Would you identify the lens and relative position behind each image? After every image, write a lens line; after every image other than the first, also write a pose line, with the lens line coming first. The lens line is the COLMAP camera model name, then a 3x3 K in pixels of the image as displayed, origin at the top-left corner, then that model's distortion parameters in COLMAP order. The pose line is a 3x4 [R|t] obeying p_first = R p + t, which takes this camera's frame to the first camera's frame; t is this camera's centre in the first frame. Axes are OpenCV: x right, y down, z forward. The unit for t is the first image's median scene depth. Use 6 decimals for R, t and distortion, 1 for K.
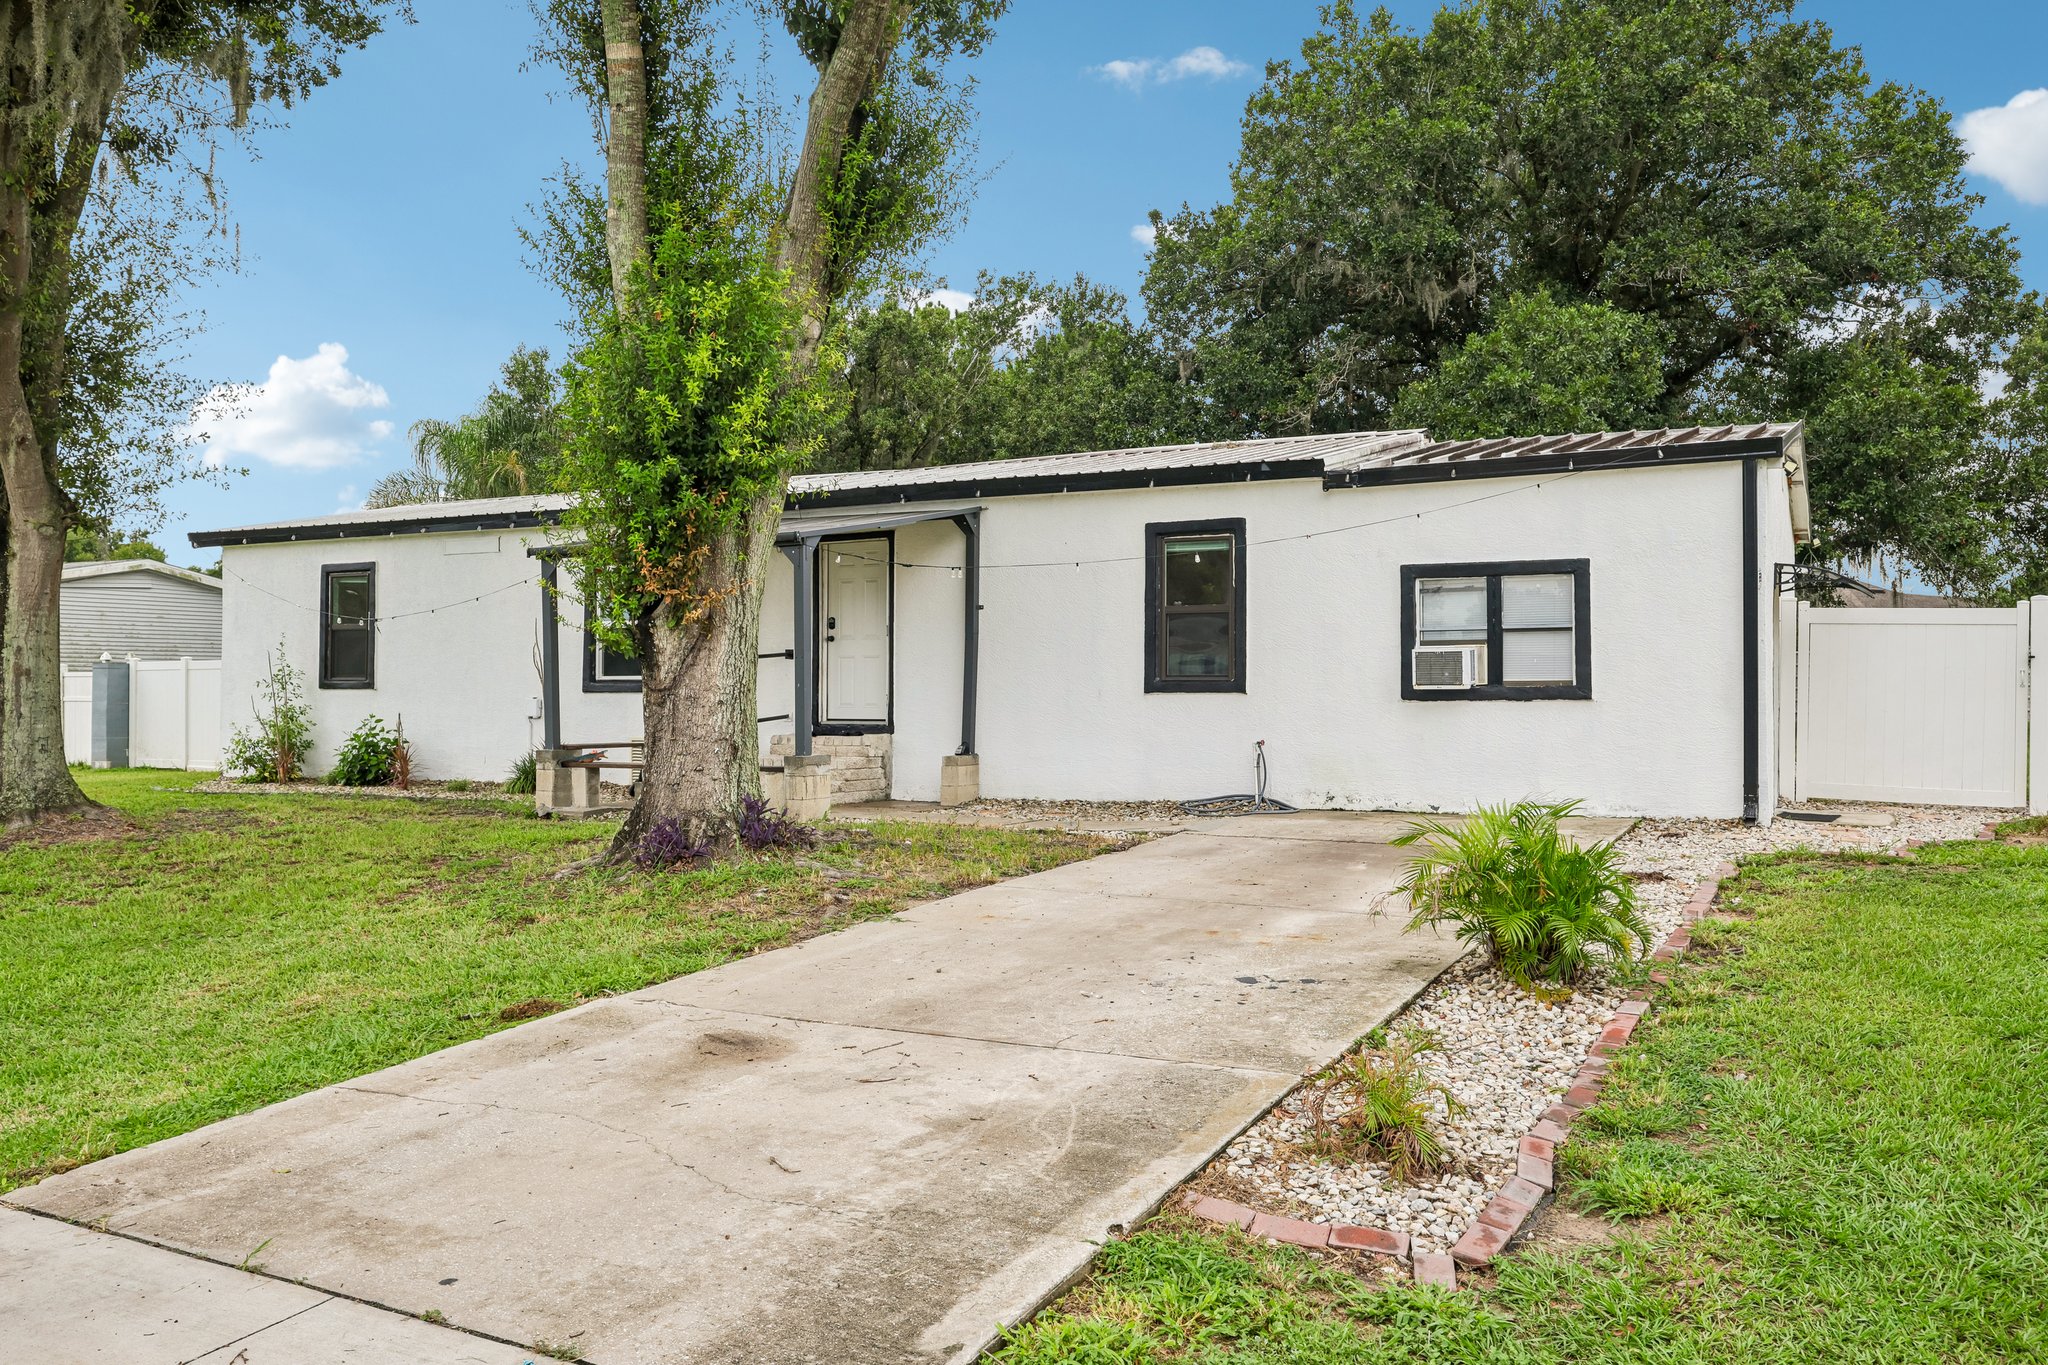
lens RADIAL K [[1620.5, 0, 1019.6], [0, 1620.5, 691.8], [0, 0, 1]] dist [-0.005792, 0.003607]
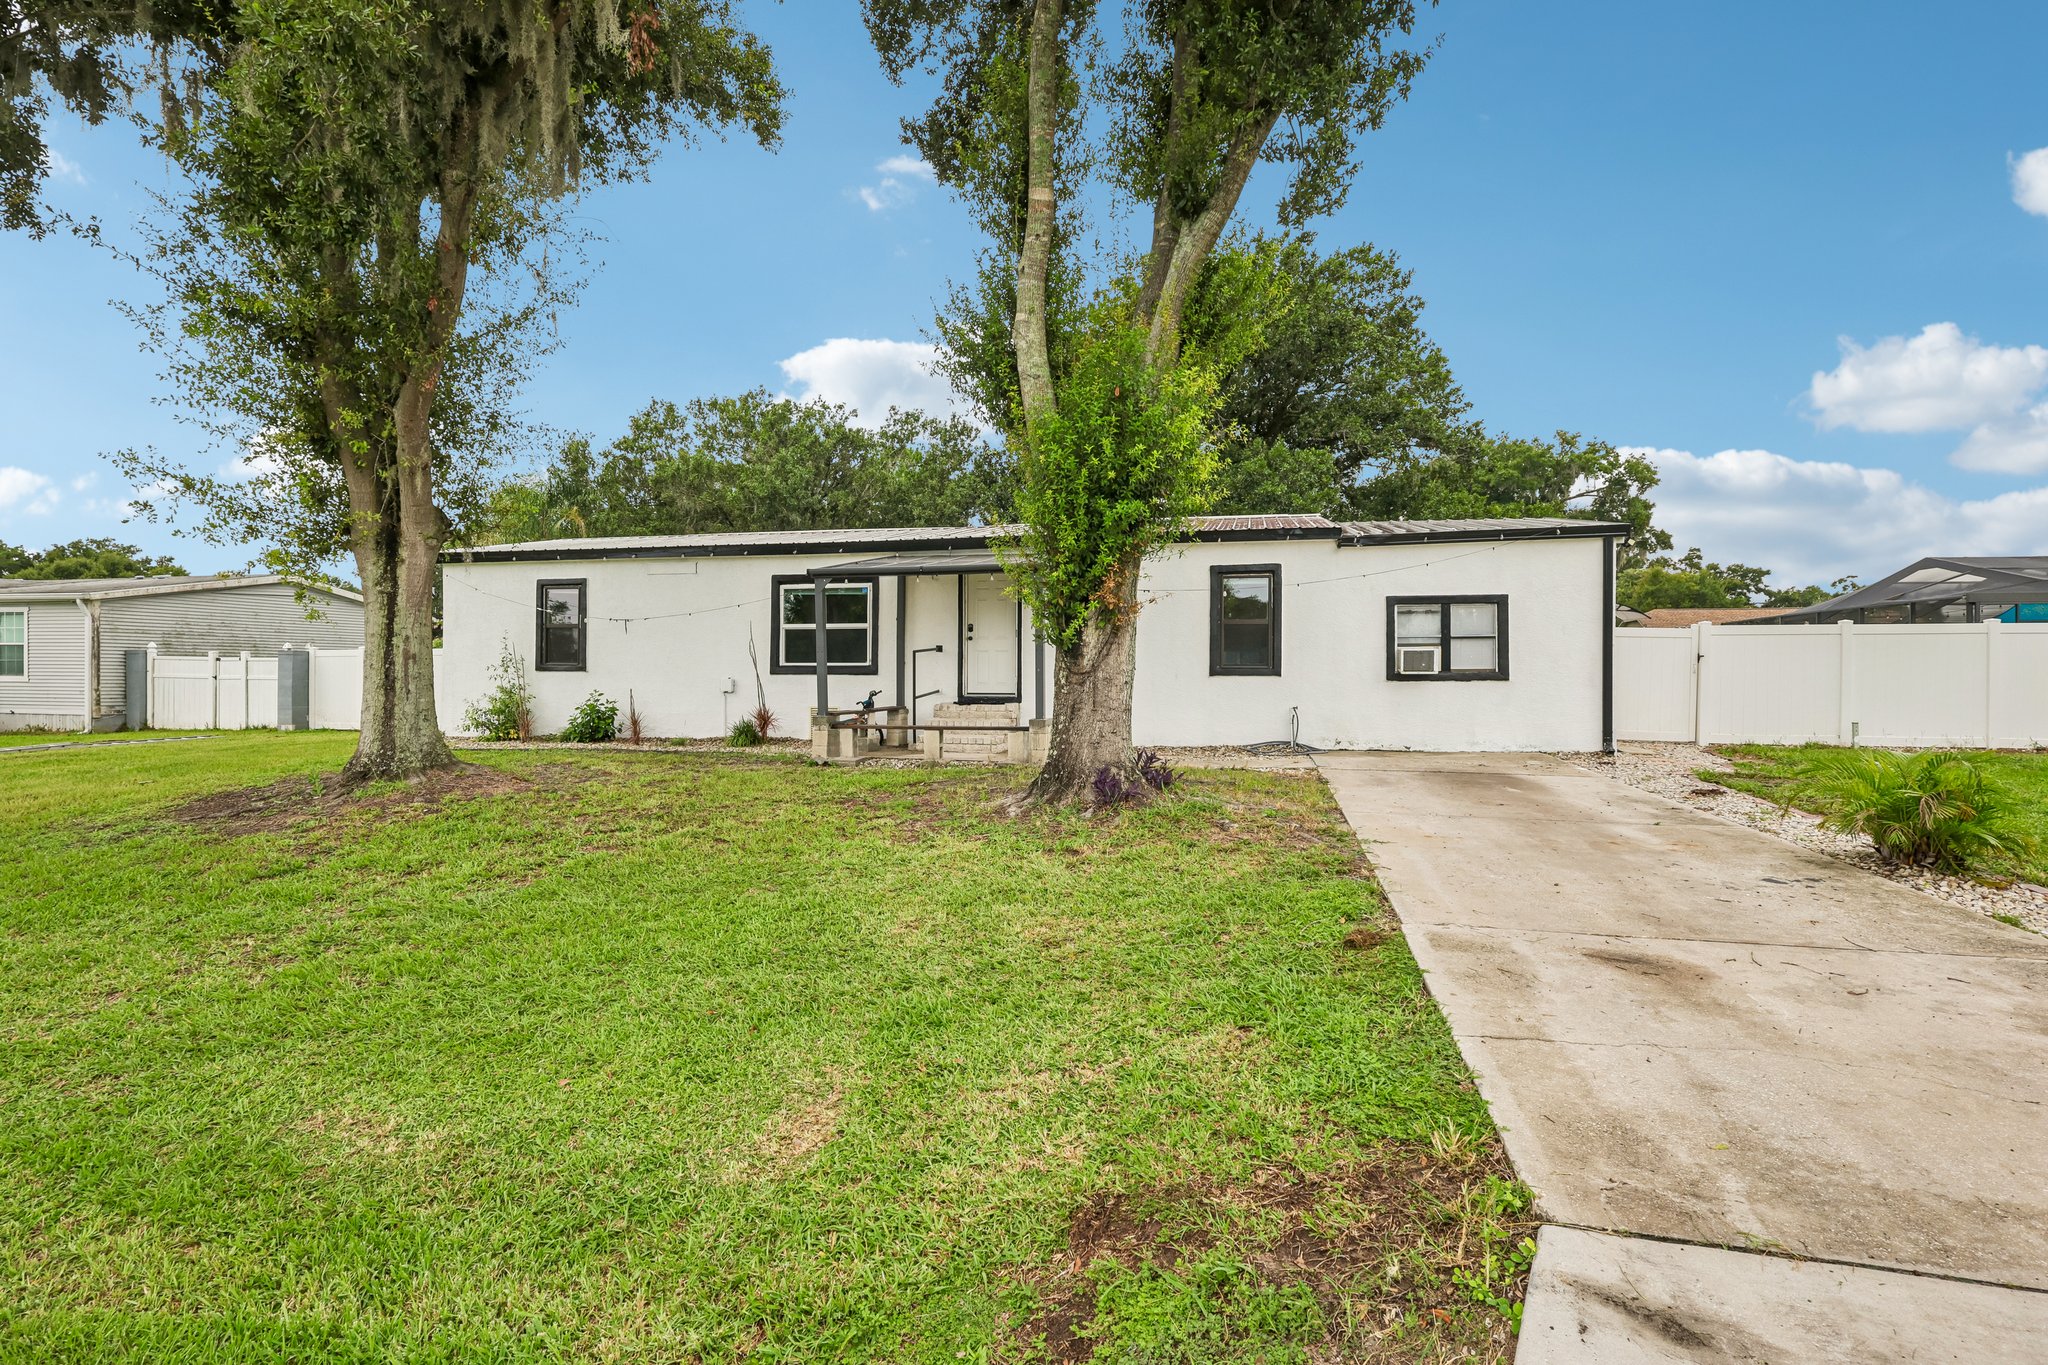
lens RADIAL K [[955.8, 0, 1022.7], [0, 955.8, 684.0], [0, 0, 1]] dist [-0.001750, 0.000174]
pose [[0.968371, 0.000857, 0.249512, -0.330786], [-0.003309, 0.999950, 0.009411, 0.000407], [-0.249491, -0.009939, 0.968326, 0.170903]]
